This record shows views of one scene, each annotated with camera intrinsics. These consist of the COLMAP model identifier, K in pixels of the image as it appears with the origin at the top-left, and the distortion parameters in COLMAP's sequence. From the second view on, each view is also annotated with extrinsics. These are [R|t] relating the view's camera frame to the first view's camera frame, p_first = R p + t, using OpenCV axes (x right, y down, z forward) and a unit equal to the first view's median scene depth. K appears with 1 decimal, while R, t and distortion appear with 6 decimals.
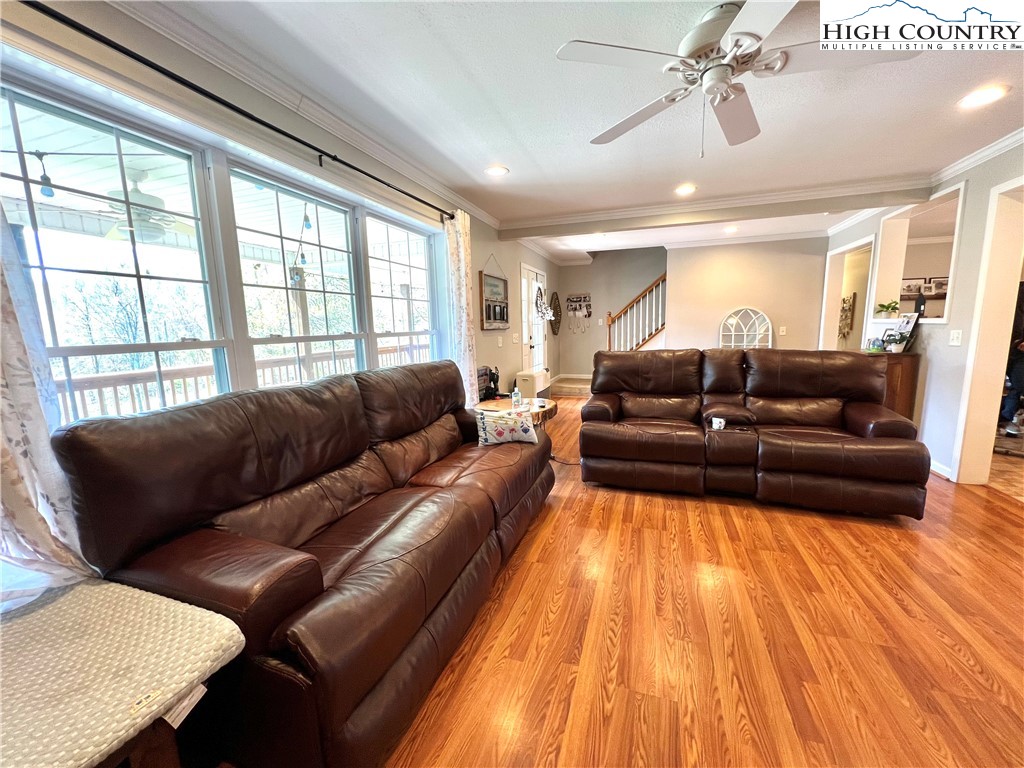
lens RADIAL K [[409.0, 0, 509.4], [0, 409.0, 386.8], [0, 0, 1]] dist [0.003012, 0.000486]
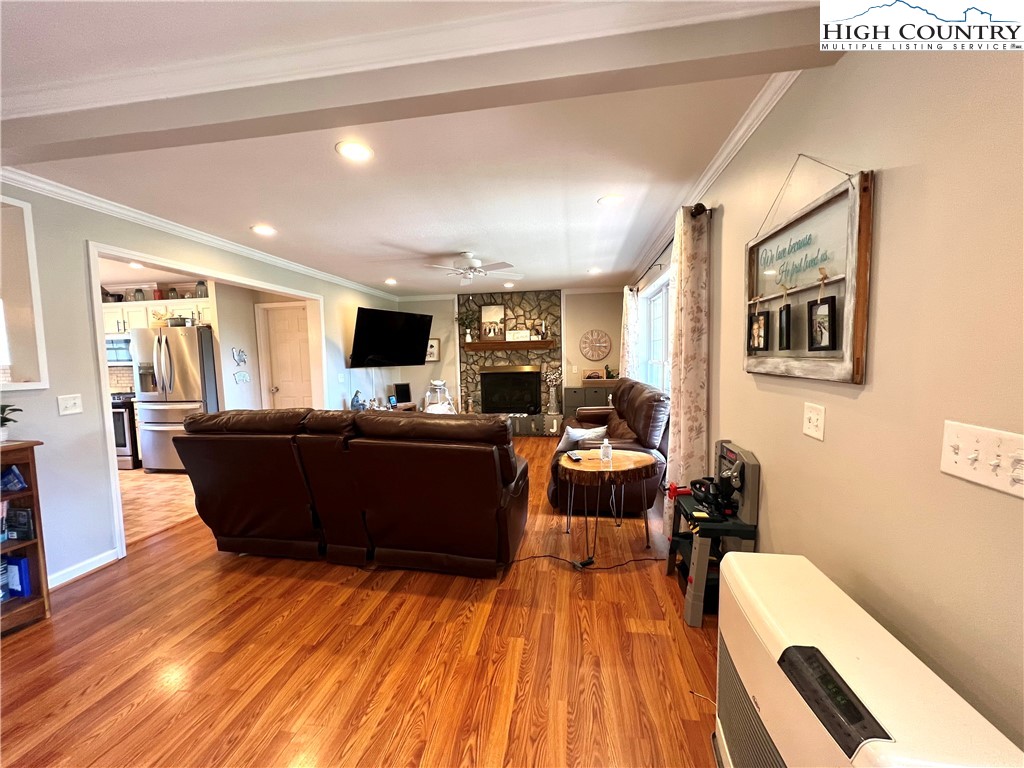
lens RADIAL K [[409.0, 0, 511.4], [0, 409.0, 390.2], [0, 0, 1]] dist [0.003012, 0.000486]
pose [[-0.981794, 0.057267, -0.181113, 0.285586], [0.015426, 0.974360, 0.224467, -0.314348], [0.189324, 0.217586, -0.957503, 1.850592]]
